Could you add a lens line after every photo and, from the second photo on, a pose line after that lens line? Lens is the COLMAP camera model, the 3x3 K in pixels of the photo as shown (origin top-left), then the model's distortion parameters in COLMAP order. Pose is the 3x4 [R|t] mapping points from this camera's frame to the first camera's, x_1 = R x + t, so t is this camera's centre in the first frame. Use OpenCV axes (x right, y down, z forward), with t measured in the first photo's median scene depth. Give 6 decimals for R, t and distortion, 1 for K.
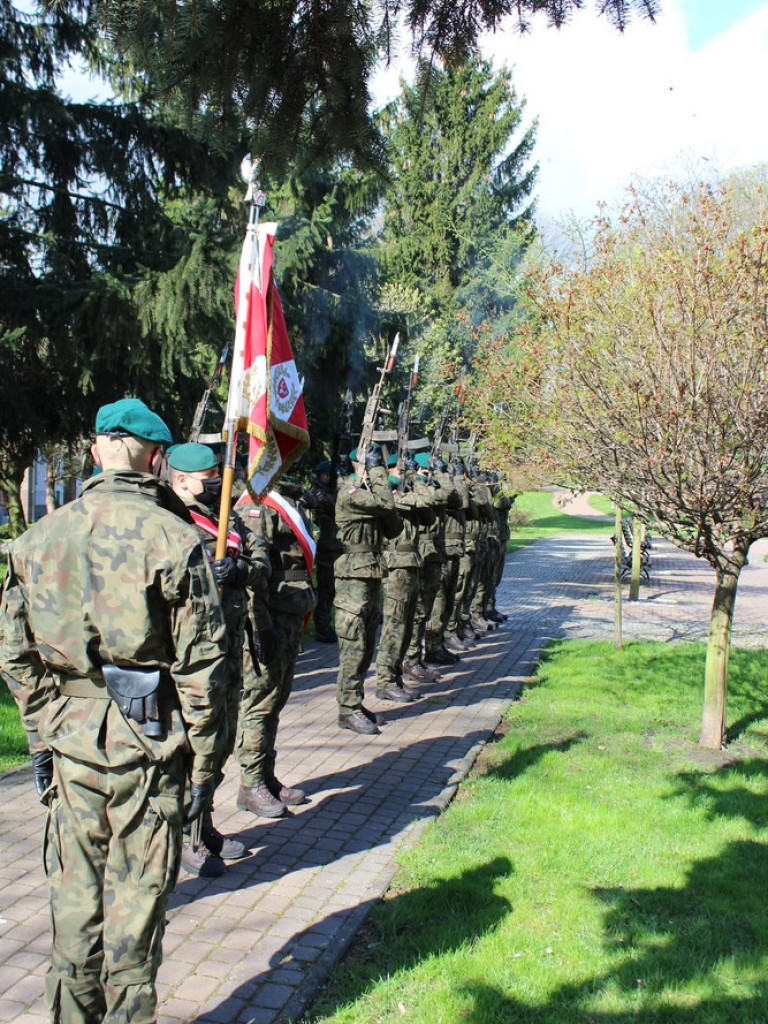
lens RADIAL K [[941.6, 0, 372.7], [0, 941.6, 517.9], [0, 0, 1]] dist [-0.175357, 0.152580]
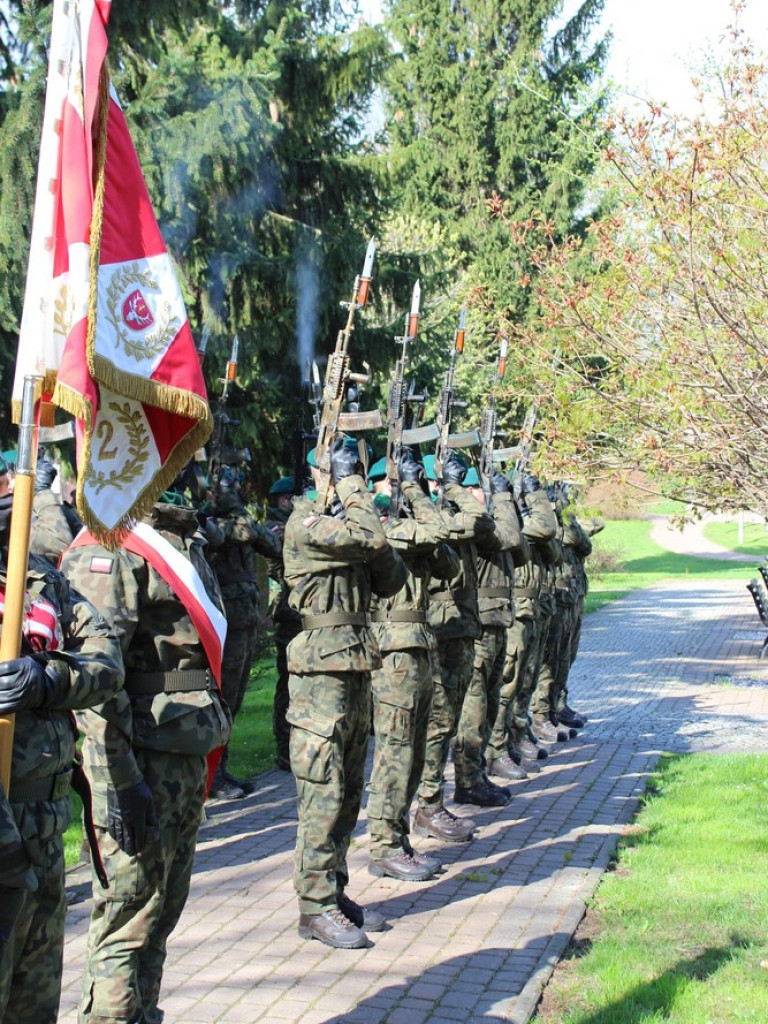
lens RADIAL K [[904.2, 0, 461.2], [0, 904.2, 511.5], [0, 0, 1]] dist [-0.072683, 0.003583]
pose [[0.999568, -0.027809, 0.009507, 0.060882], [0.028286, 0.998121, -0.054355, -0.001676], [-0.007977, 0.054601, 0.998476, 0.424213]]
